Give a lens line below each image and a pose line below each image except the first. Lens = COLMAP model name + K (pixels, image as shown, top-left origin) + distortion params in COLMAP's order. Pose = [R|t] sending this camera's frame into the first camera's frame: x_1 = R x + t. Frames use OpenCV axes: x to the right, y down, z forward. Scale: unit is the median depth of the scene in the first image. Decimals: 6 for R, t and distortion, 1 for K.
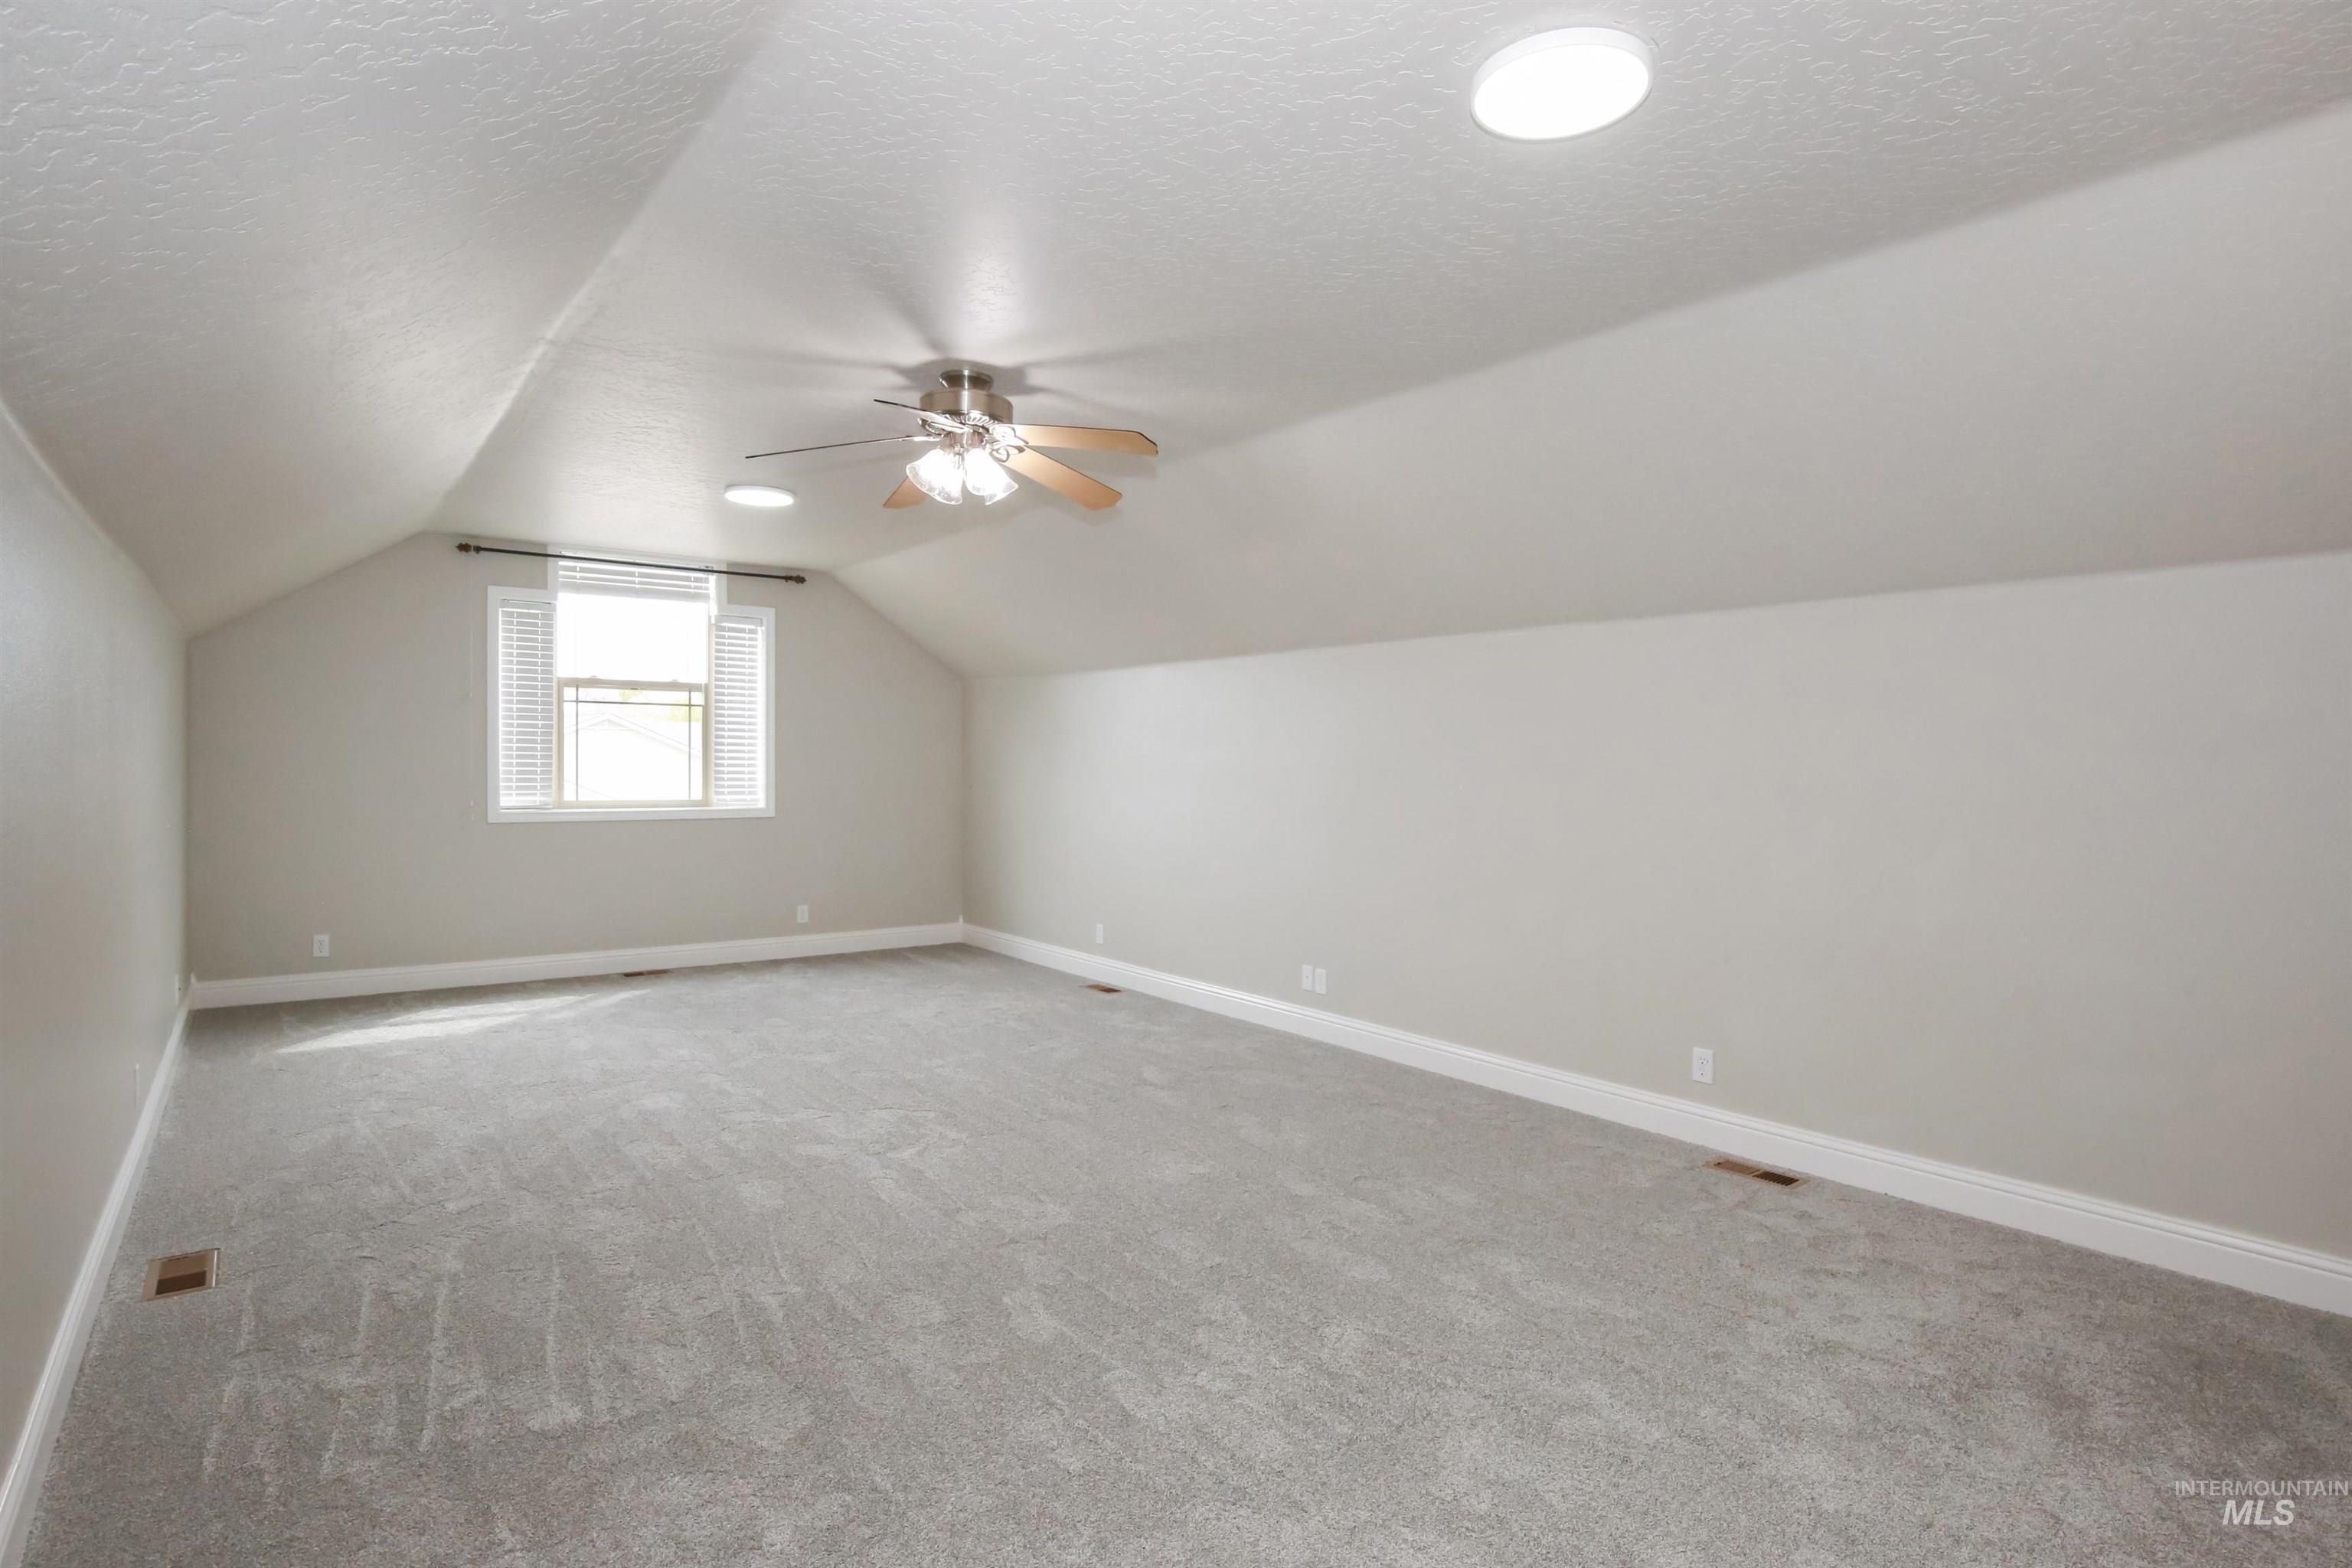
lens RADIAL K [[1207.6, 0, 1179.0], [0, 1207.6, 780.4], [0, 0, 1]] dist [-0.022692, 0.003167]
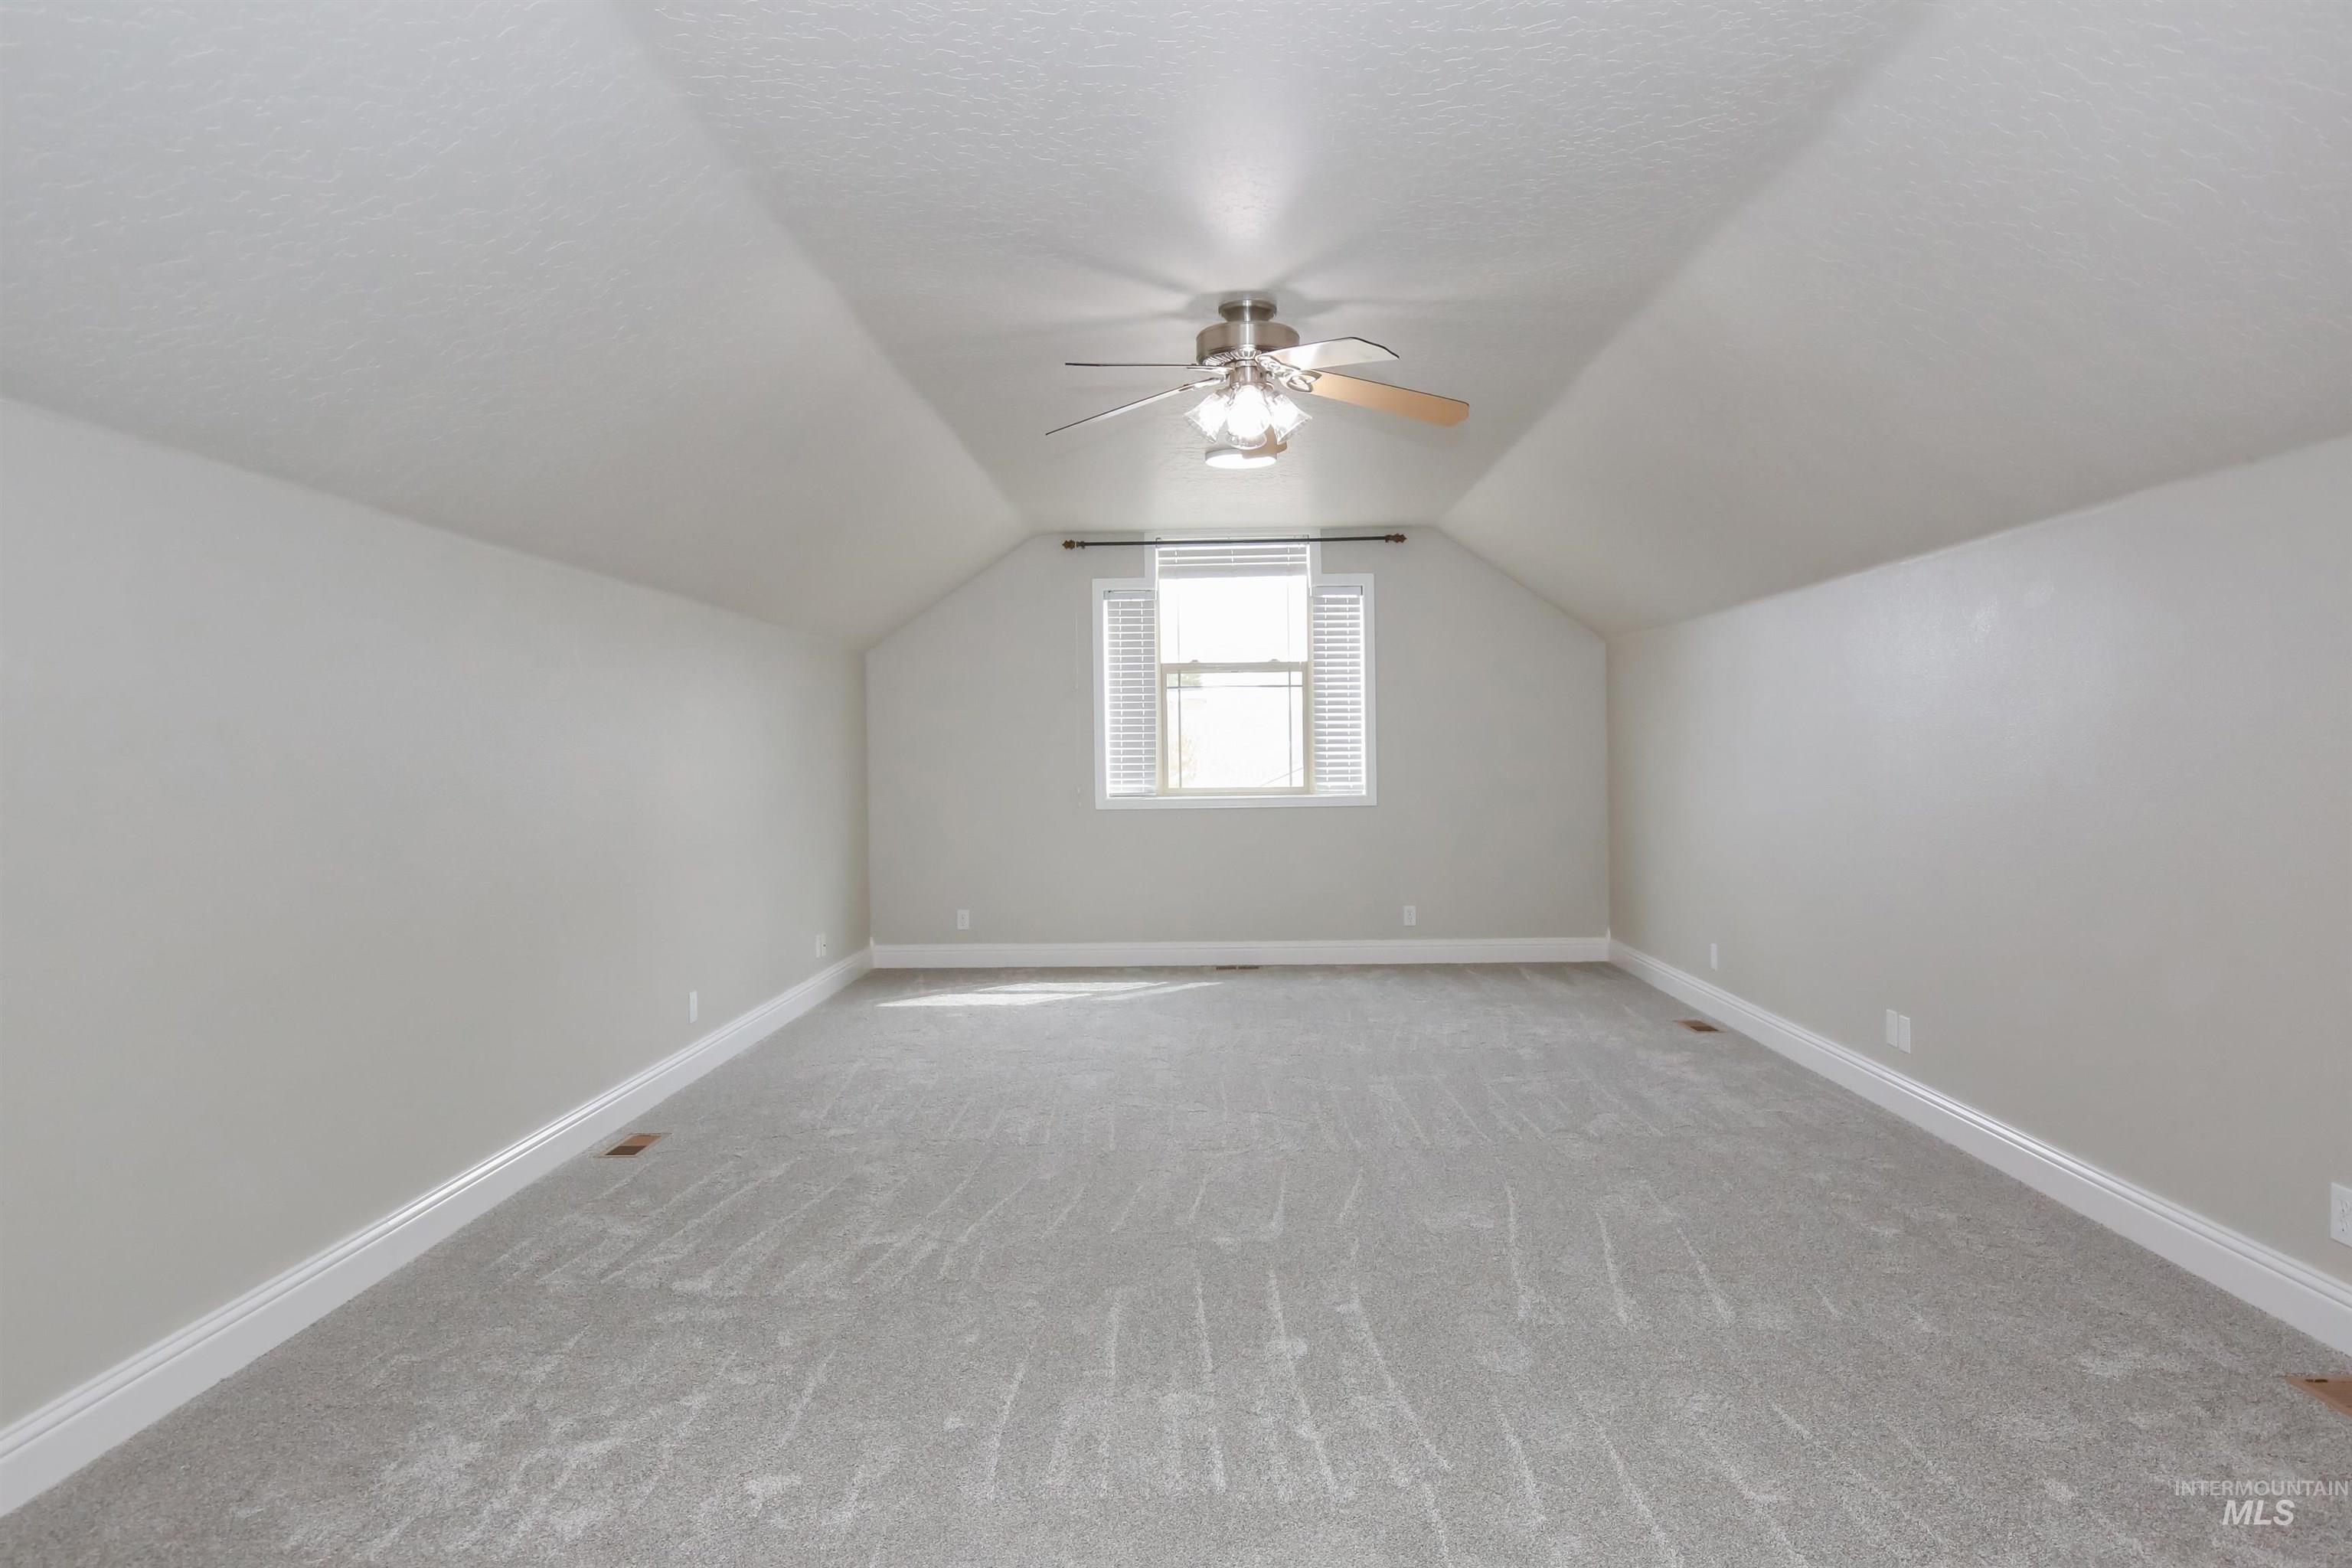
lens RADIAL K [[1480.7, 0, 1175.3], [0, 1480.7, 777.0], [0, 0, 1]] dist [-0.003154, 0.004668]
pose [[0.779383, -0.011148, -0.626449, 0.260349], [0.011124, 0.999930, -0.003954, 0.012699], [0.626449, -0.003887, 0.779453, 0.050459]]
